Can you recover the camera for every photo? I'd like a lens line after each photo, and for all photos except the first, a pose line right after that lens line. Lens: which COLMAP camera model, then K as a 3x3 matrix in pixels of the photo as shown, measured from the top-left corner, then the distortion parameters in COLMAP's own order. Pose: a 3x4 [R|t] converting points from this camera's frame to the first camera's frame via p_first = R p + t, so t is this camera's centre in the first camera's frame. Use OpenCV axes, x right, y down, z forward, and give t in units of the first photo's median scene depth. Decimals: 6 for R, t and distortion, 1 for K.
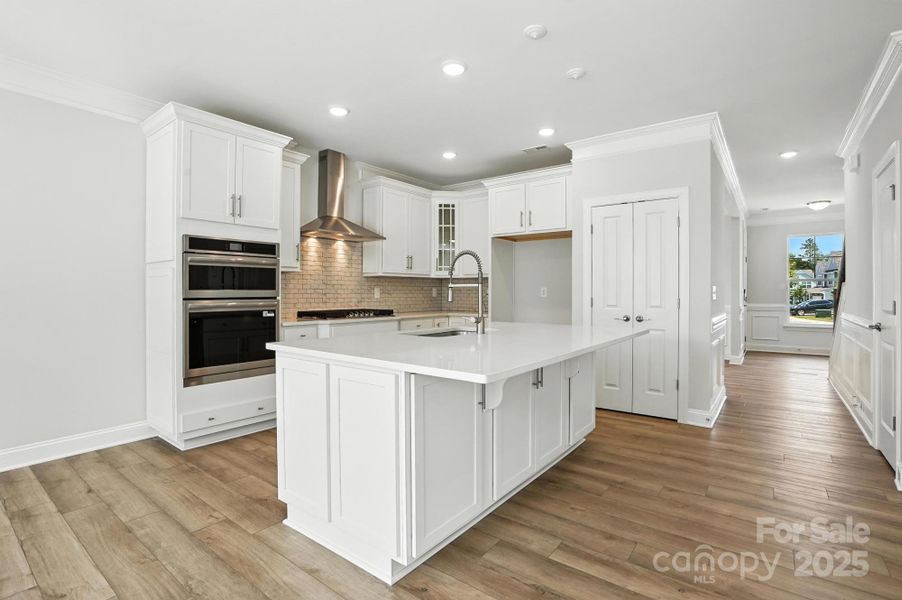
lens RADIAL K [[422.5, 0, 458.9], [0, 422.5, 296.5], [0, 0, 1]] dist [-0.050816, 0.015044]
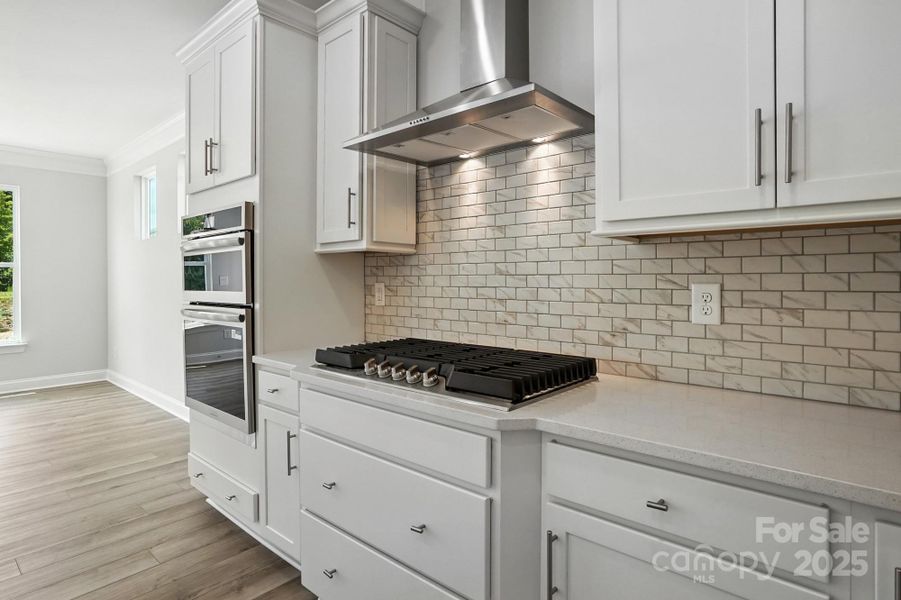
lens RADIAL K [[483.9, 0, 467.2], [0, 483.9, 282.7], [0, 0, 1]] dist [-0.030890, 0.001980]
pose [[-0.062678, 0.009391, -0.997990, 0.118127], [-0.005930, 0.999935, 0.009781, -0.027102], [0.998016, 0.006531, -0.062618, 1.060230]]
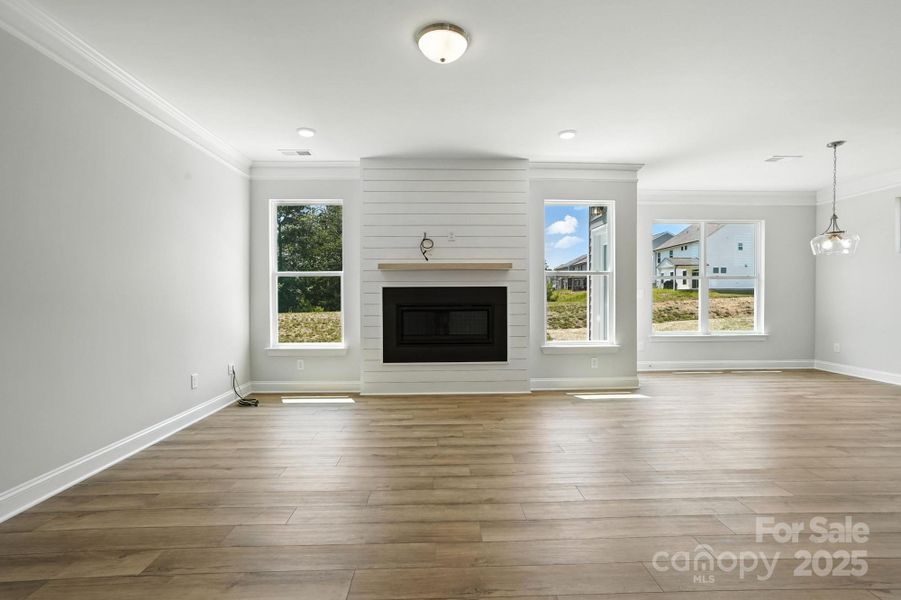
lens RADIAL K [[422.0, 0, 435.0], [0, 422.0, 302.2], [0, 0, 1]] dist [-0.050816, 0.015044]
pose [[-0.794525, 0.010739, -0.607136, 0.766431], [-0.004505, 0.999712, 0.023578, 0.005515], [0.607214, 0.021468, -0.794248, 0.302010]]
